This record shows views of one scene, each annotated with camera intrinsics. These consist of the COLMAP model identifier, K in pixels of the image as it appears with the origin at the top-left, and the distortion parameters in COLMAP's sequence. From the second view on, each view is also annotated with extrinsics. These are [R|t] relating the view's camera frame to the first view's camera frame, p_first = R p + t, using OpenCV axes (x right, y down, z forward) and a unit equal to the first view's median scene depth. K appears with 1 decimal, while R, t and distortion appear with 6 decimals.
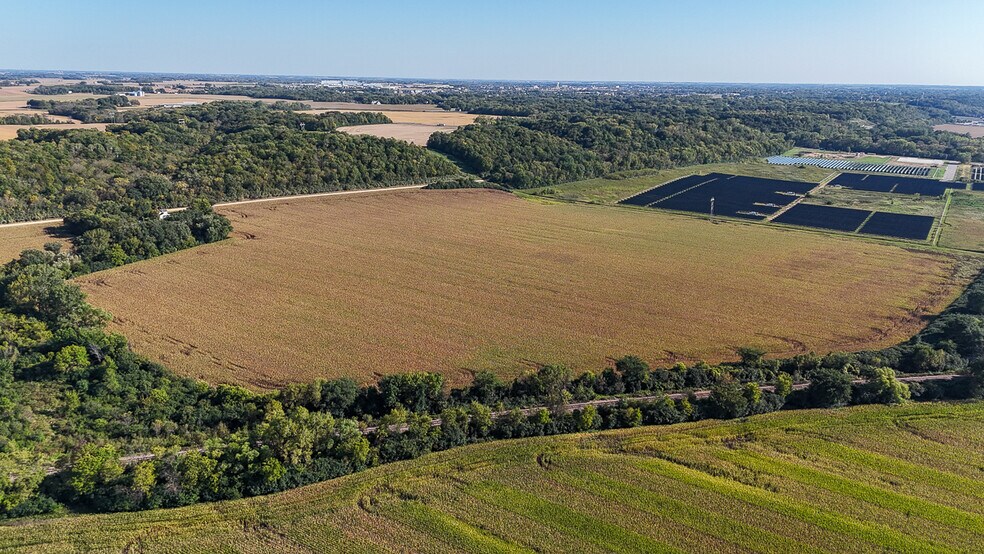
lens RADIAL K [[718.8, 0, 493.7], [0, 718.8, 282.9], [0, 0, 1]] dist [0.063991, -0.055500]
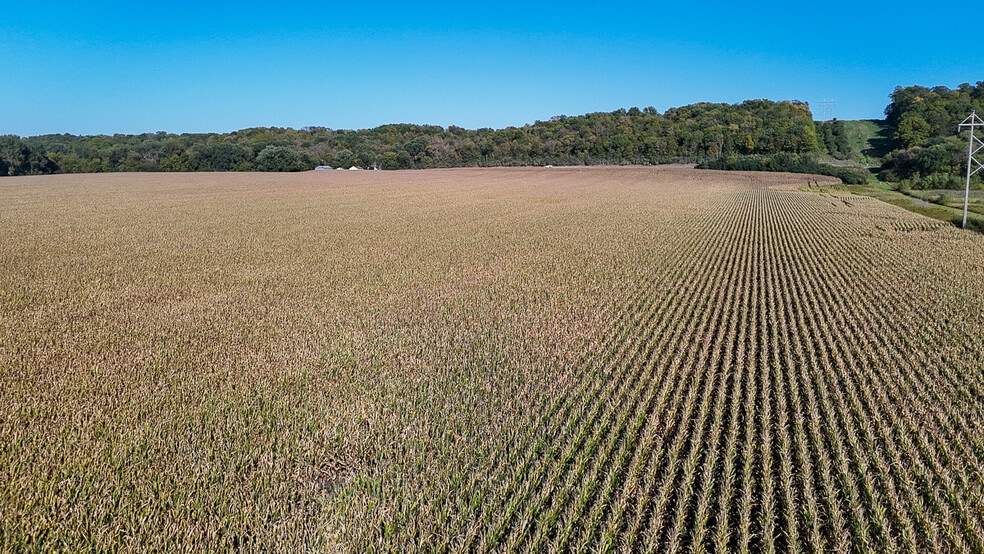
lens RADIAL K [[718.8, 0, 495.3], [0, 718.8, 272.8], [0, 0, 1]] dist [0.063991, -0.055500]
pose [[0.230046, 0.116453, -0.966187, 0.398155], [-0.273554, 0.960523, 0.050638, -0.040240], [0.933942, 0.252656, 0.252820, 0.718949]]
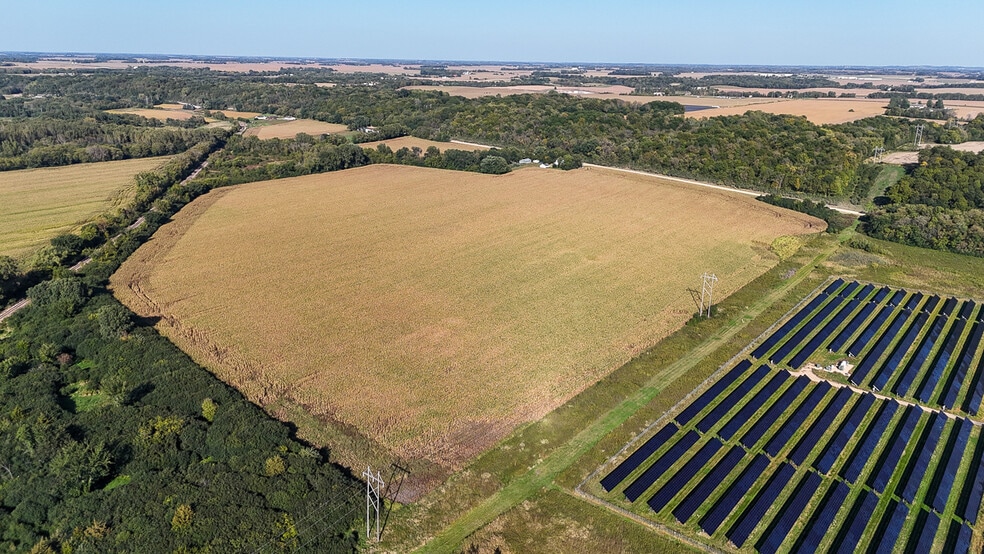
lens RADIAL K [[718.8, 0, 491.6], [0, 718.8, 281.1], [0, 0, 1]] dist [0.063991, -0.055500]
pose [[-0.096828, 0.272691, -0.957217, 0.718179], [-0.292823, 0.911367, 0.289250, -0.189847], [0.951251, 0.308302, -0.008395, 0.731395]]
